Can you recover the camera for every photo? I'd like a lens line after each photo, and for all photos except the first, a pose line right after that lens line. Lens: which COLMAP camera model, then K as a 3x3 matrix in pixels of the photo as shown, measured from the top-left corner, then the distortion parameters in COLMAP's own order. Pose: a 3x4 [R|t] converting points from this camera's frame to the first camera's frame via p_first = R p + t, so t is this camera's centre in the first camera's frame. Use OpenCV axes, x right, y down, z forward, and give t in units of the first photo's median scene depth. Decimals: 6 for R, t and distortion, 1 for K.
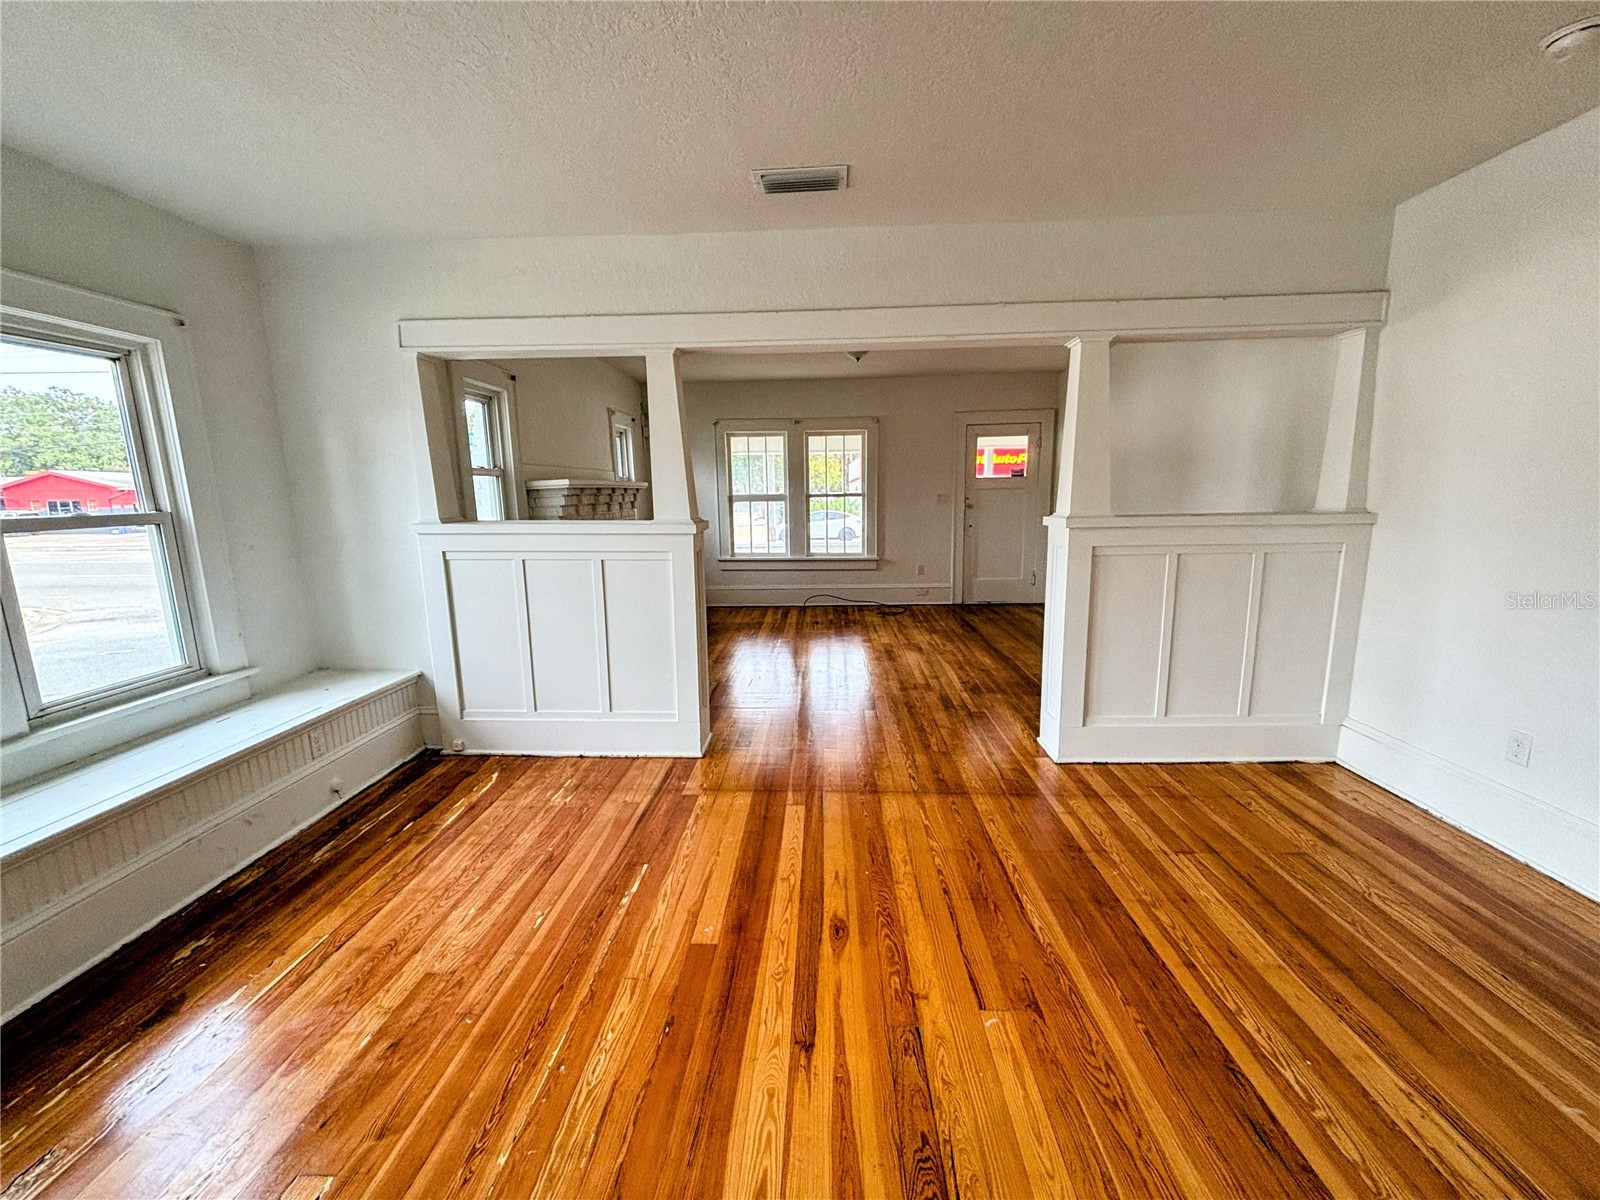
lens RADIAL K [[639.1, 0, 795.0], [0, 639.1, 597.6], [0, 0, 1]] dist [-0.000065, 0.000104]
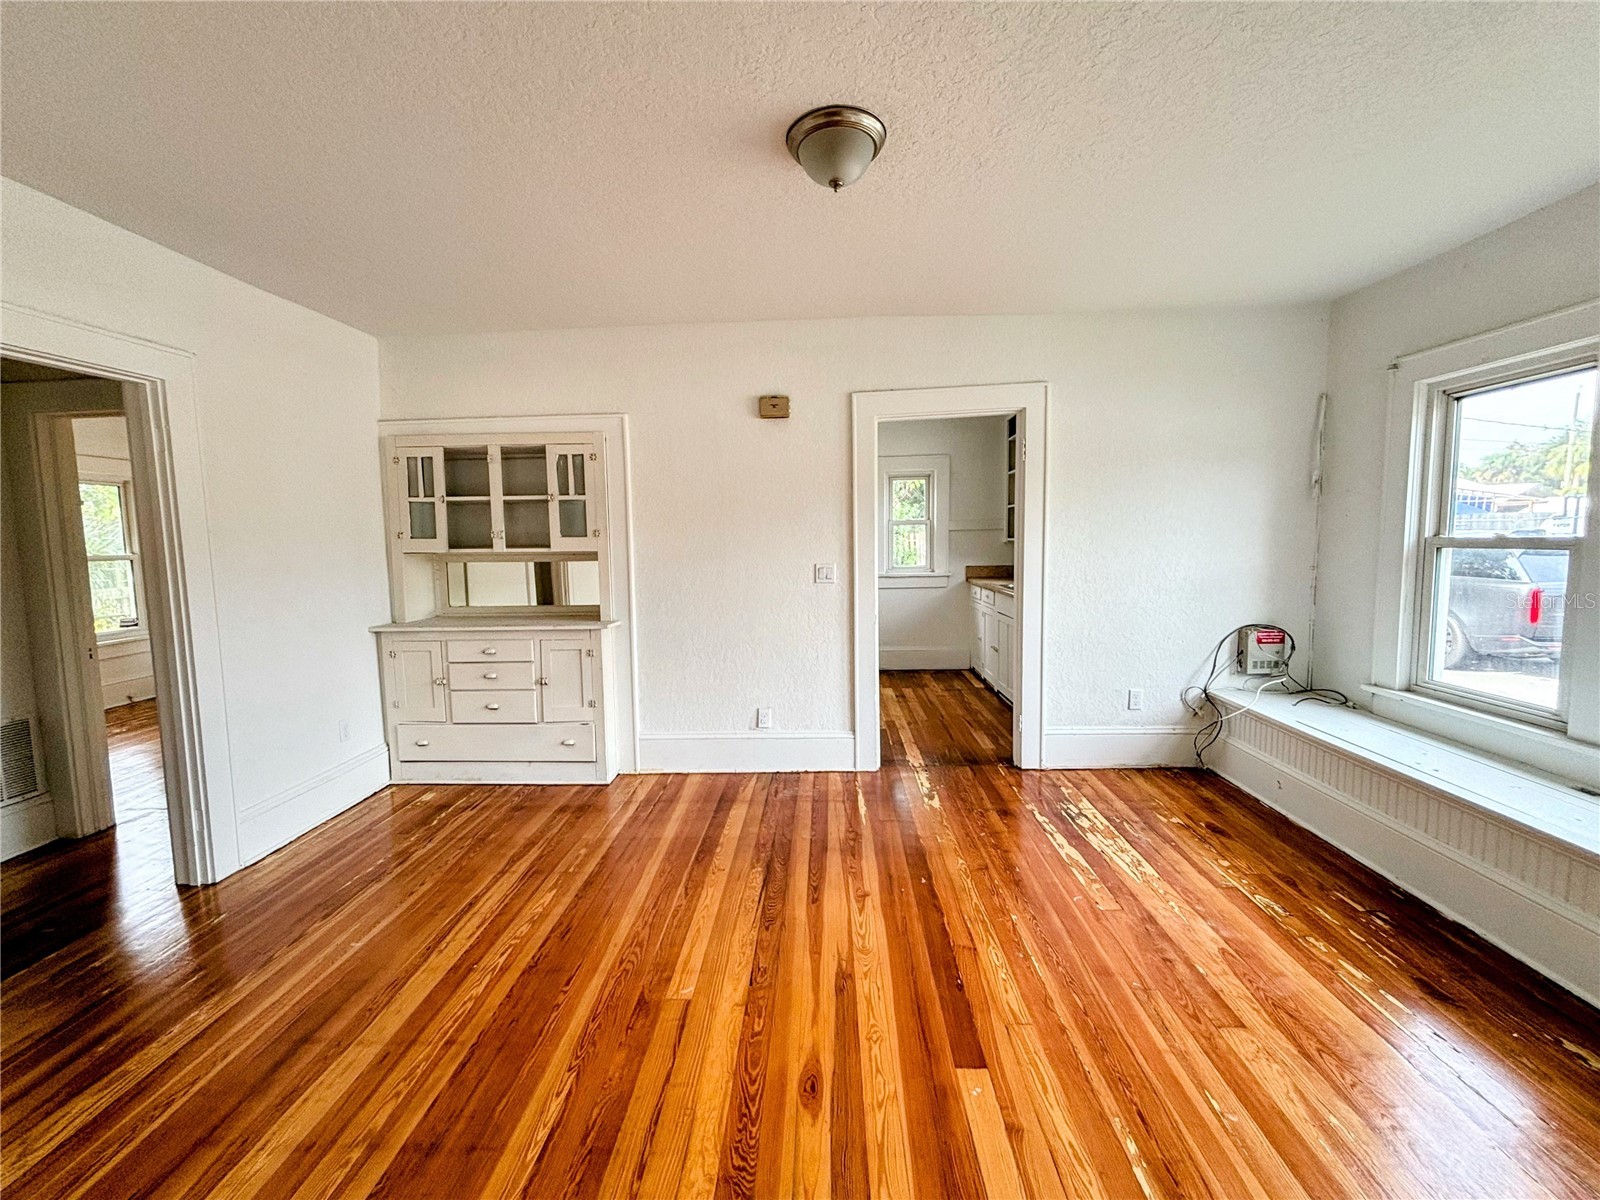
lens RADIAL K [[639.1, 0, 797.9], [0, 639.1, 597.0], [0, 0, 1]] dist [-0.000065, 0.000104]
pose [[-0.999223, 0.039377, -0.001514, 0.070146], [0.037679, 0.965967, 0.255905, -0.312784], [0.011540, 0.255650, -0.966701, 1.825665]]
